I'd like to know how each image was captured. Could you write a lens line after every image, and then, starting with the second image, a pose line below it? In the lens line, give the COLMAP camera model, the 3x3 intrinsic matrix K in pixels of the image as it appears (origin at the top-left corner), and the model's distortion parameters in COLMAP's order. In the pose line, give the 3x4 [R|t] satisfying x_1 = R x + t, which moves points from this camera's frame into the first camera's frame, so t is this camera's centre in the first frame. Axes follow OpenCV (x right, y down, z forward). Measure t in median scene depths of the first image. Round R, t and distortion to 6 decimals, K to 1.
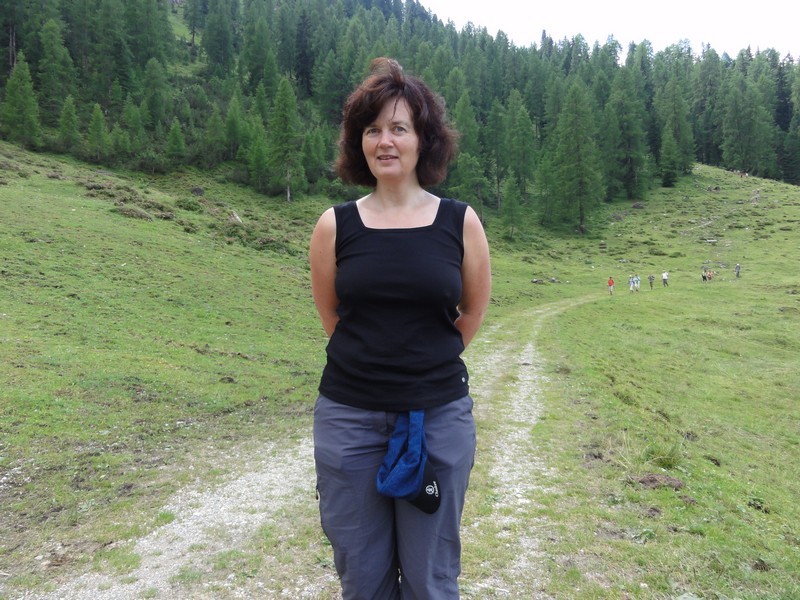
lens RADIAL K [[556.9, 0, 400.0], [0, 556.9, 300.0], [0, 0, 1]] dist [-0.000435, 0.004886]
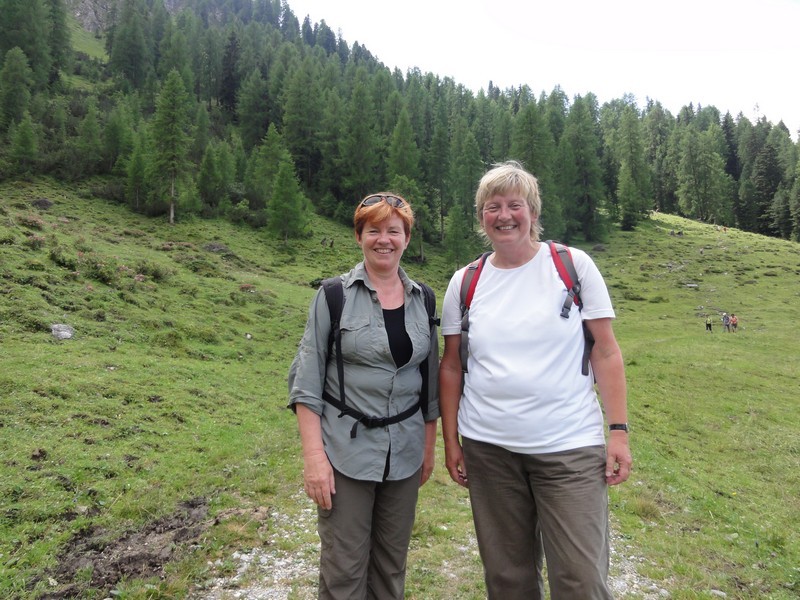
lens RADIAL K [[560.1, 0, 400.0], [0, 560.1, 300.0], [0, 0, 1]] dist [-0.003768, 0.002552]
pose [[0.995688, 0.018232, 0.090952, 0.035495], [-0.009522, 0.995403, -0.095296, -0.000006], [-0.092272, 0.094019, 0.991285, 0.161880]]
